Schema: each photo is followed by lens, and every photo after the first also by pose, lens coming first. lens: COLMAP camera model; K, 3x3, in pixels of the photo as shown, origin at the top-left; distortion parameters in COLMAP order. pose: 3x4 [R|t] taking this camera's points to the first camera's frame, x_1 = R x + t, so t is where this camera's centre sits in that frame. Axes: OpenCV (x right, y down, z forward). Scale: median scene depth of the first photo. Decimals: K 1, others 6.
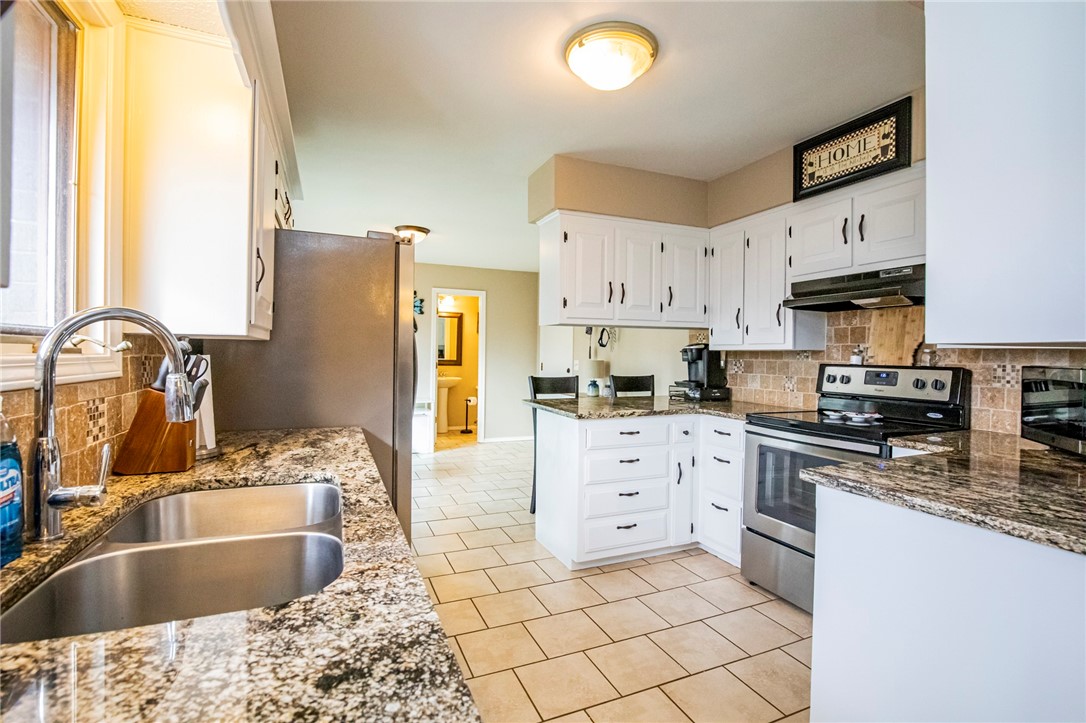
lens RADIAL K [[504.7, 0, 550.0], [0, 504.7, 360.0], [0, 0, 1]] dist [-0.033005, 0.005026]
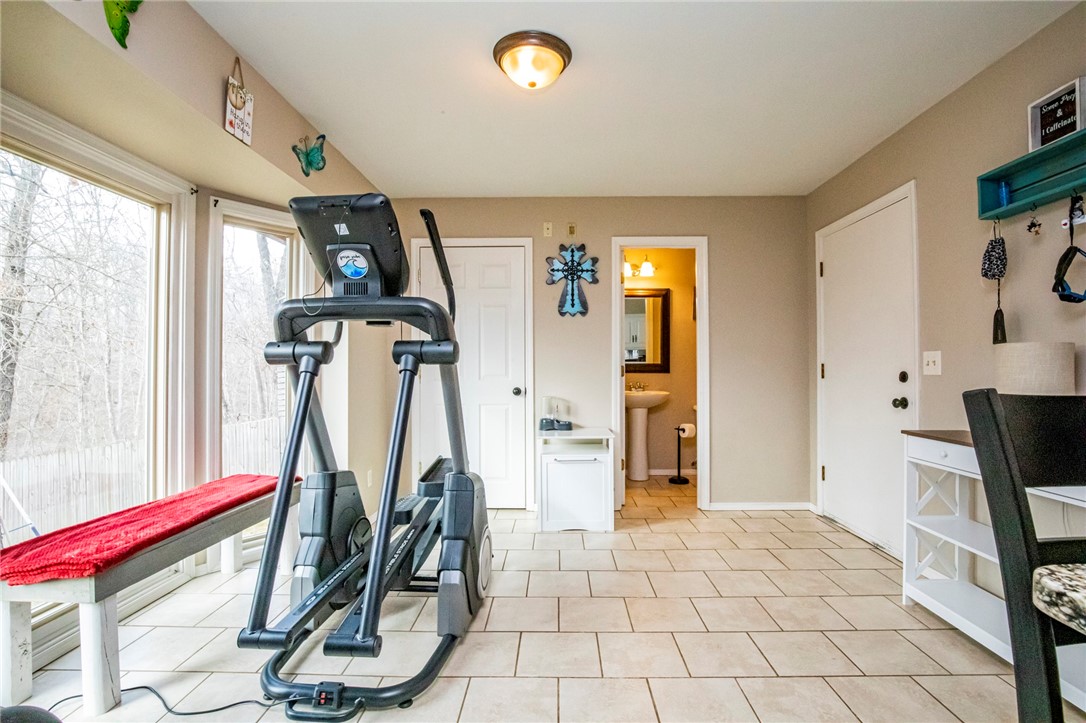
lens RADIAL K [[504.7, 0, 547.7], [0, 504.7, 361.1], [0, 0, 1]] dist [-0.033005, 0.005026]
pose [[0.909422, -0.022345, -0.415274, -0.055880], [0.014955, 0.999667, -0.021038, 0.009108], [0.415606, 0.012922, 0.909453, 0.388953]]
